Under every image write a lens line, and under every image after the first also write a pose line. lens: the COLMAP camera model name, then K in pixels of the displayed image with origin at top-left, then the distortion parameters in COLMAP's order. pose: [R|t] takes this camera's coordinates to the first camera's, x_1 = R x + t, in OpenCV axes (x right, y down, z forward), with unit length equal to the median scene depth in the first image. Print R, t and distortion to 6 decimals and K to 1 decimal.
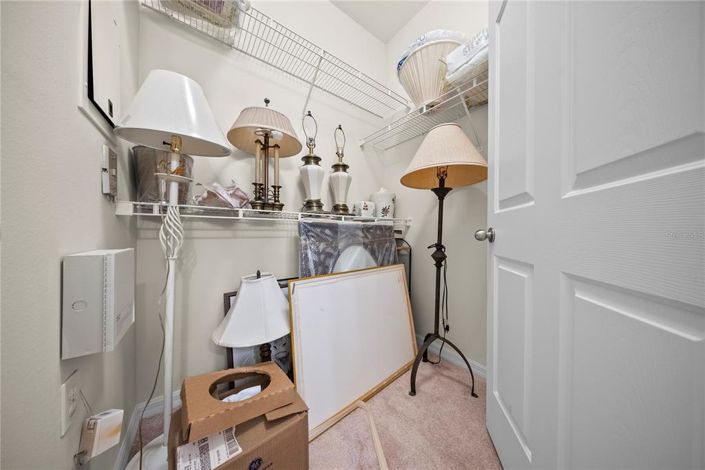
lens RADIAL K [[209.8, 0, 361.2], [0, 209.8, 233.3], [0, 0, 1]] dist [-0.001013, -0.000116]
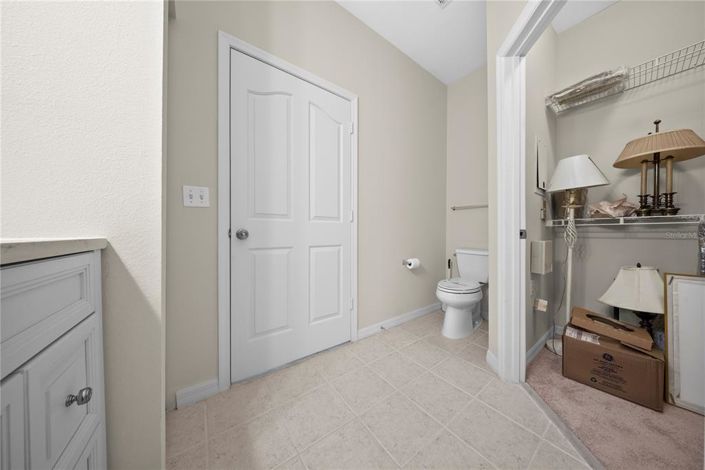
lens RADIAL K [[209.8, 0, 361.2], [0, 209.8, 233.3], [0, 0, 1]] dist [-0.001013, -0.000116]
pose [[-0.031532, -0.002989, -0.999498, 0.978191], [-0.004092, 0.999988, -0.002861, 0.001351], [0.999494, 0.004000, -0.031544, -0.783280]]
